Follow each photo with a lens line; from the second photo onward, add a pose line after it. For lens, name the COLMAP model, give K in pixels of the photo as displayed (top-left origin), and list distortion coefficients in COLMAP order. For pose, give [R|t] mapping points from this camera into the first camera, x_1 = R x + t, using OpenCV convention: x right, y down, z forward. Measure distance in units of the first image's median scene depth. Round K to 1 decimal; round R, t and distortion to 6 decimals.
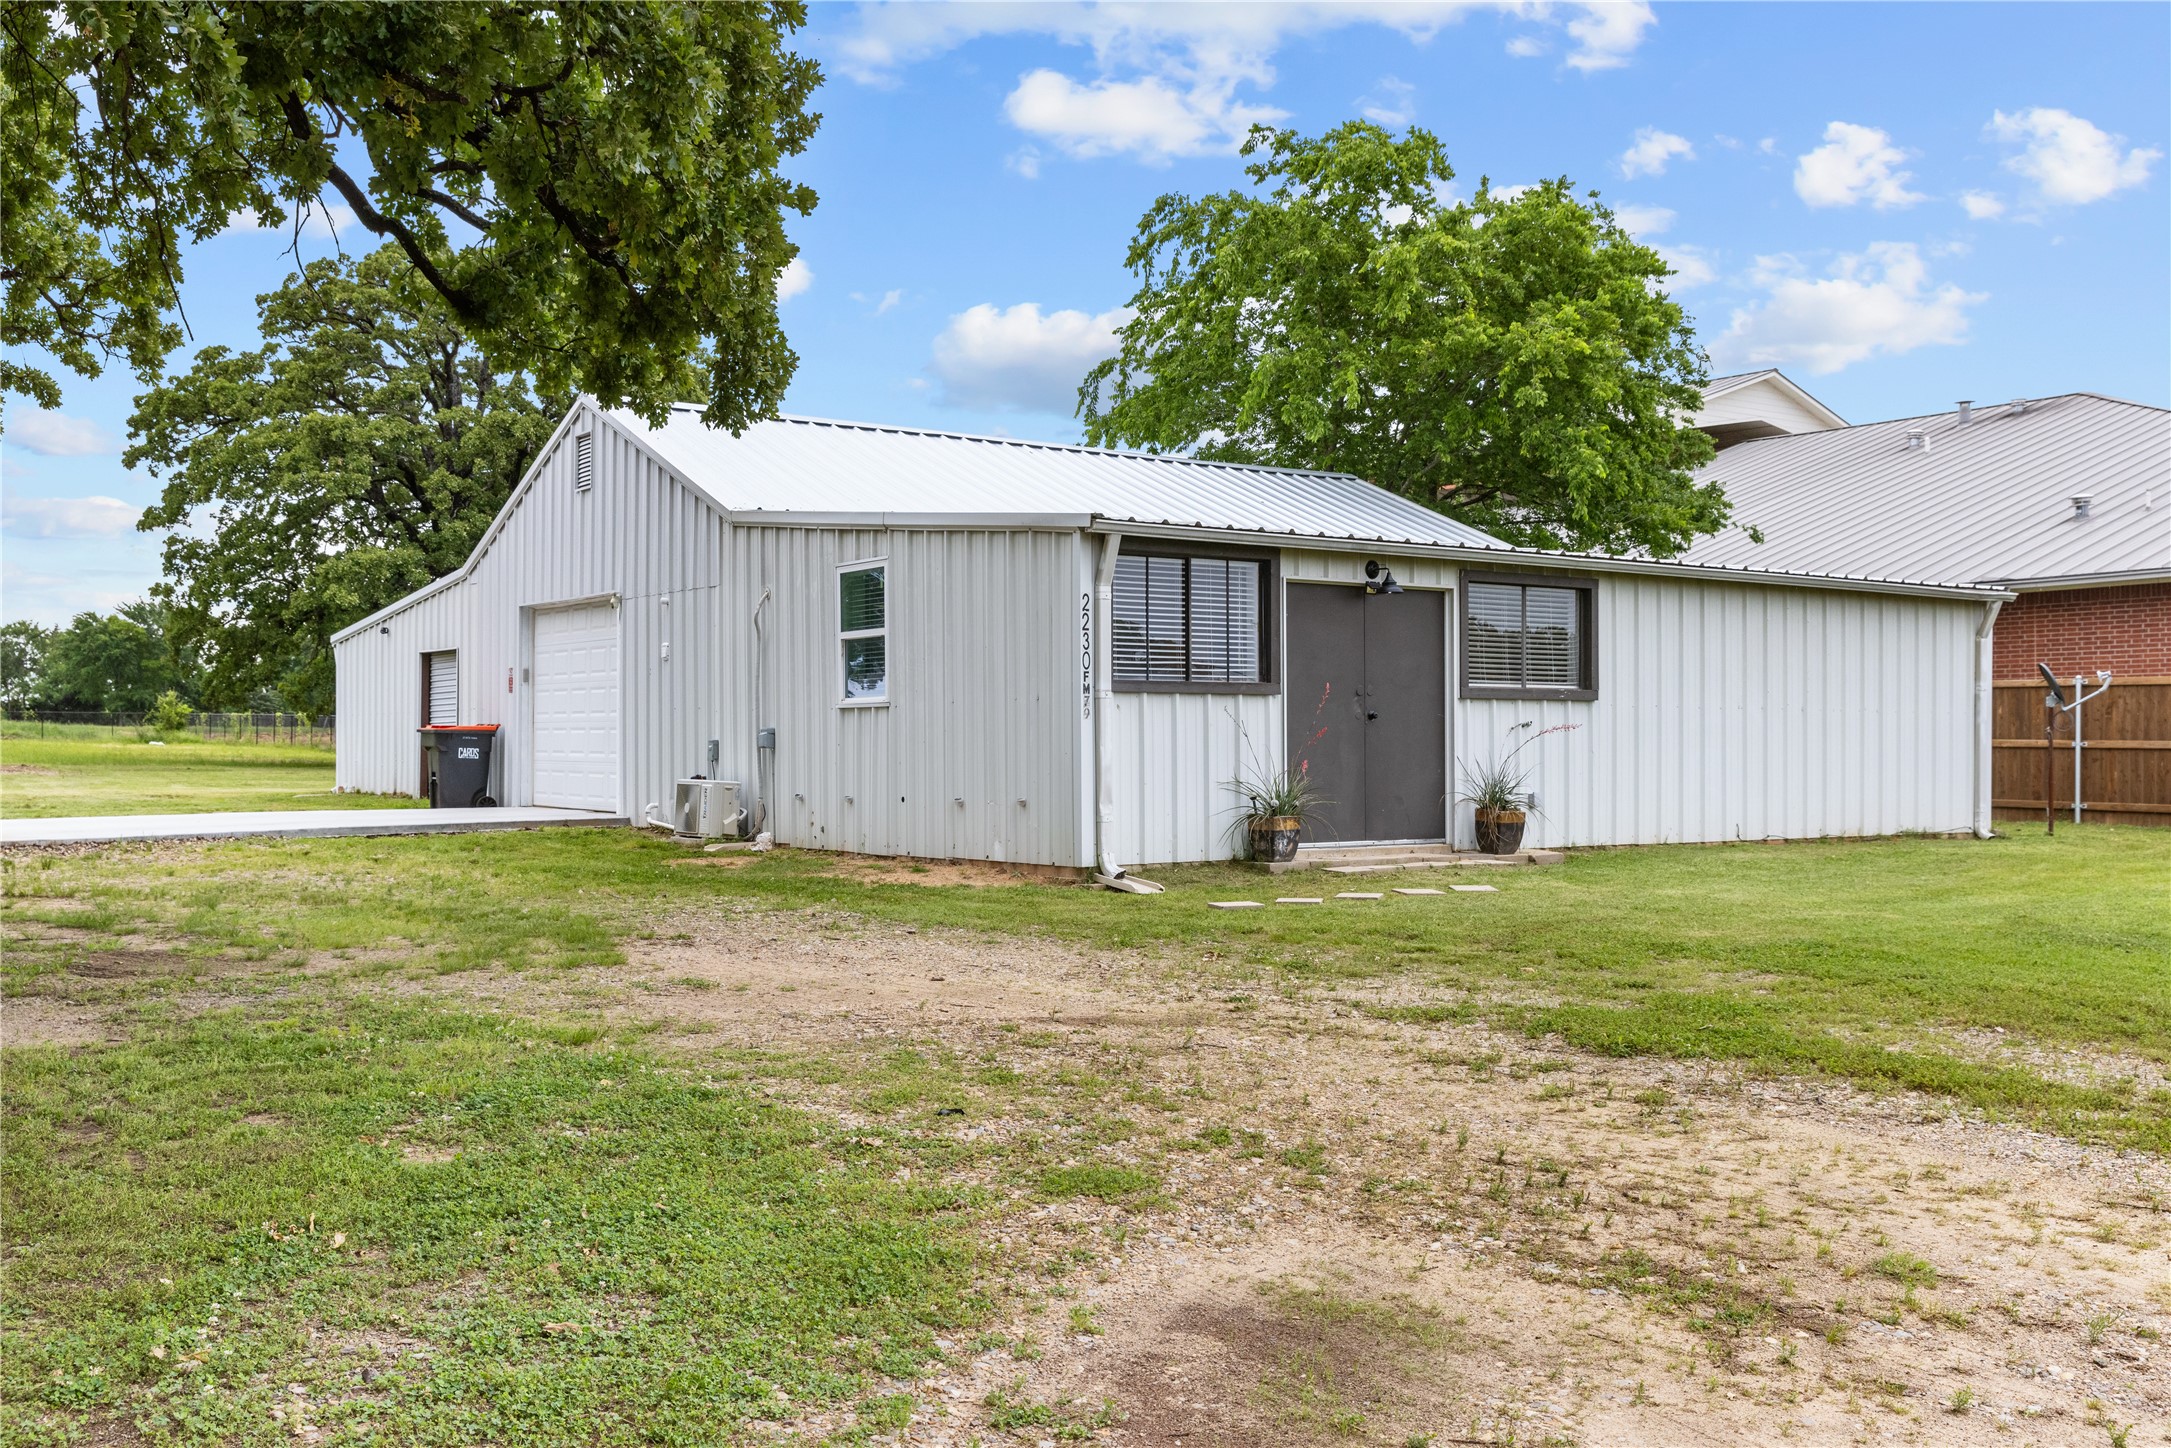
lens RADIAL K [[2081.2, 0, 1086.8], [0, 2081.2, 744.0], [0, 0, 1]] dist [0.040132, 0.000000]
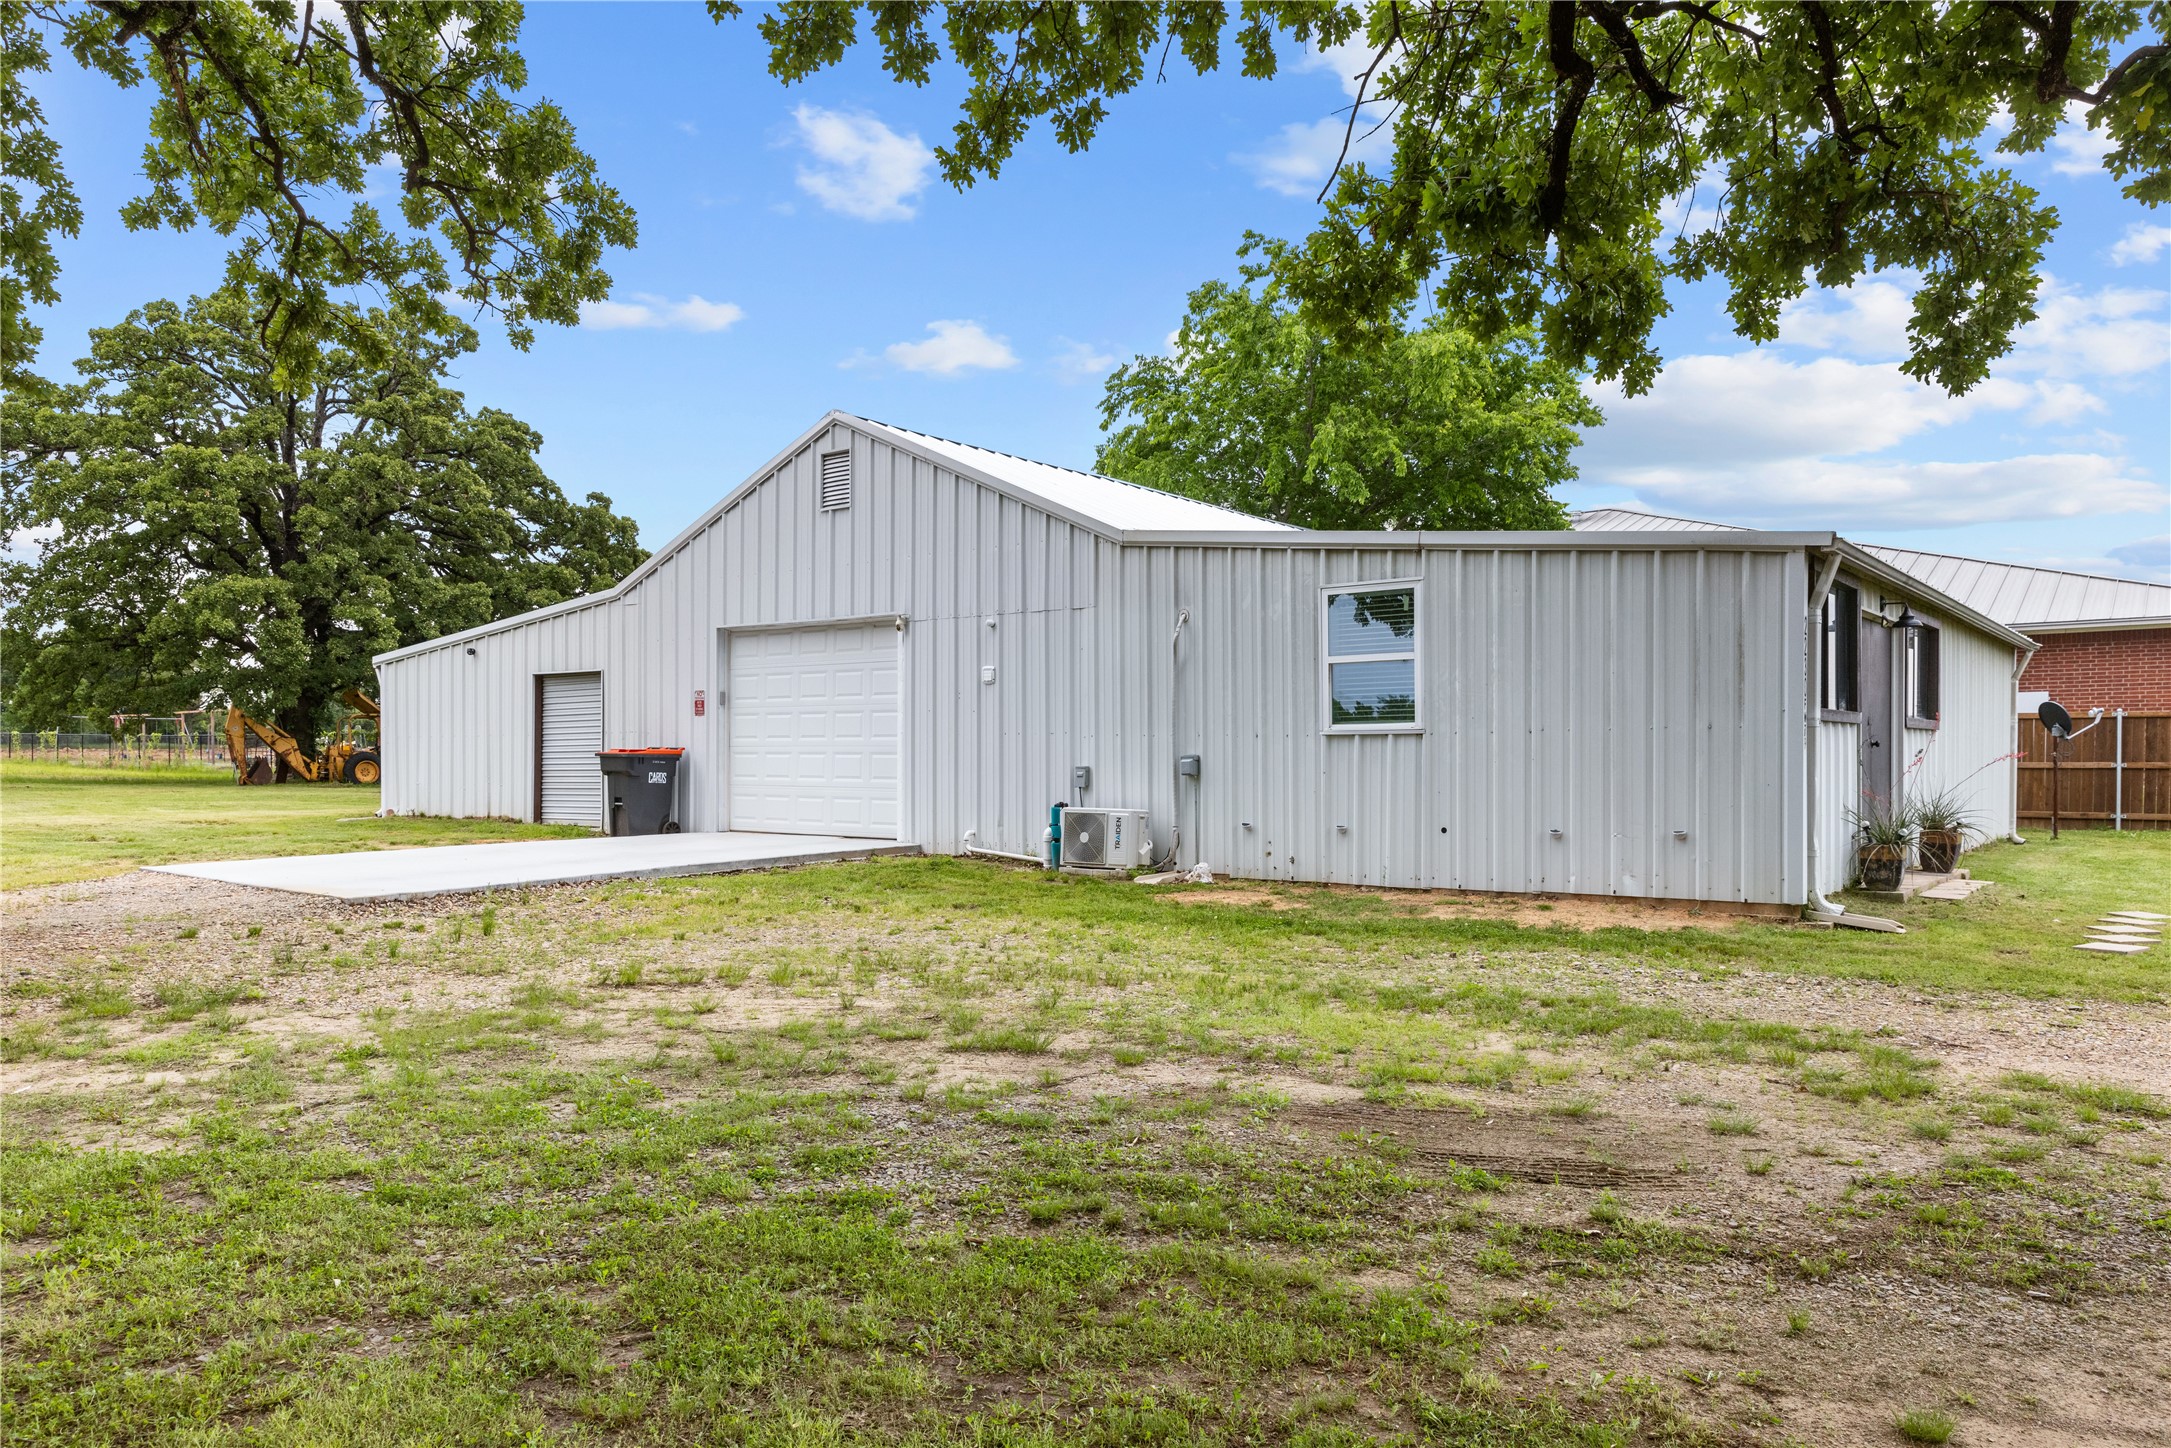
lens RADIAL K [[1500.4, 0, 1097.3], [0, 1500.4, 793.1], [0, 0, 1]] dist [0.011030, 0.009572]
pose [[0.952350, -0.008742, 0.304884, -0.364454], [0.001107, 0.999682, 0.025206, -0.006752], [-0.305007, -0.023667, 0.952056, 0.311342]]
